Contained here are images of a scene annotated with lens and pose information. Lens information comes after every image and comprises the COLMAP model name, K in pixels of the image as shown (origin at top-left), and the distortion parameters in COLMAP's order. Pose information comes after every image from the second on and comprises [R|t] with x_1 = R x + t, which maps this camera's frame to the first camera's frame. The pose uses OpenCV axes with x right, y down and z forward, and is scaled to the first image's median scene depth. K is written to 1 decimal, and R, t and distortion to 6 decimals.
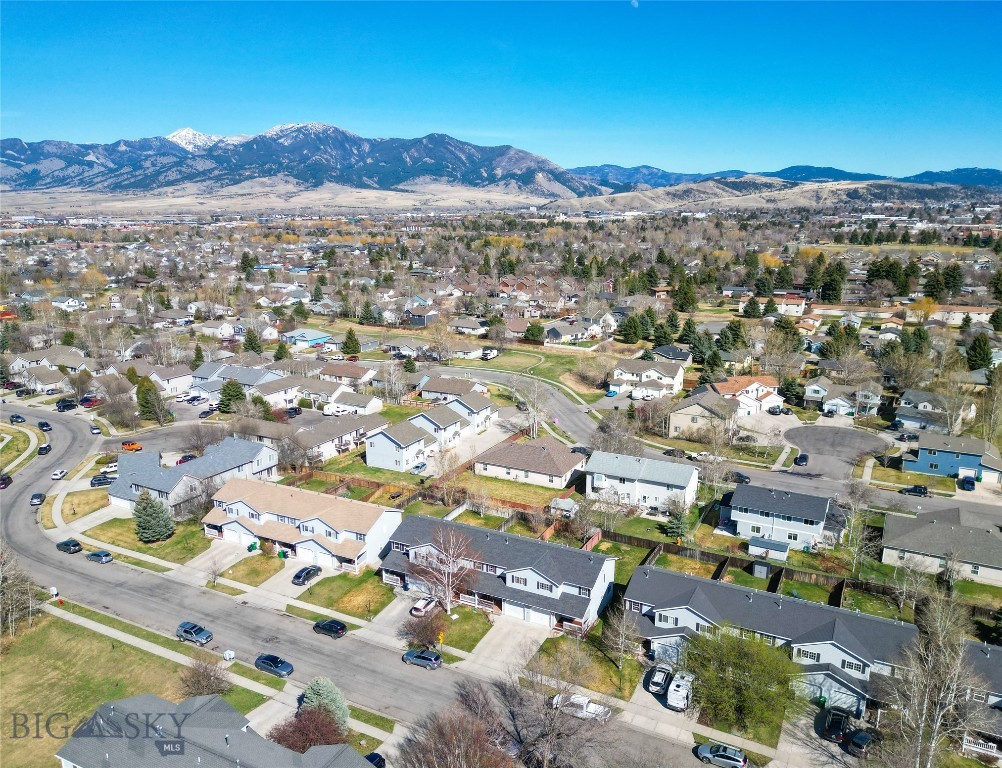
lens RADIAL K [[758.0, 0, 501.8], [0, 758.0, 386.6], [0, 0, 1]] dist [0.033957, -0.002148]
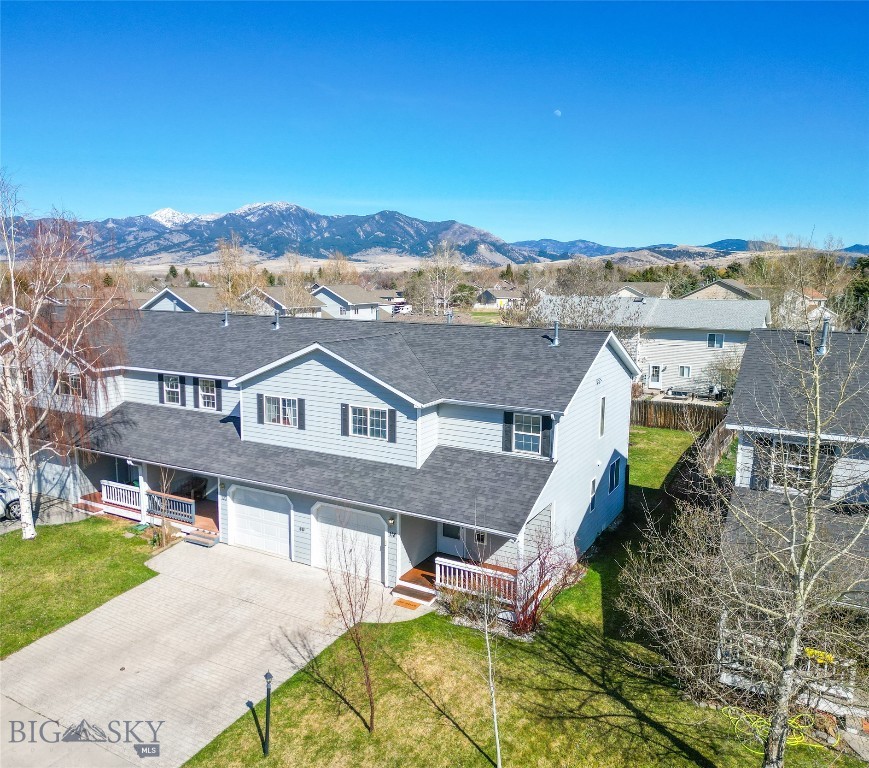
lens RADIAL K [[714.6, 0, 394.0], [0, 714.6, 383.6], [0, 0, 1]] dist [0.063771, -0.019634]
pose [[0.997463, 0.011341, -0.070276, 0.082313], [-0.016808, 0.996835, -0.077699, 0.270379], [0.069173, 0.078683, 0.994497, 0.768909]]
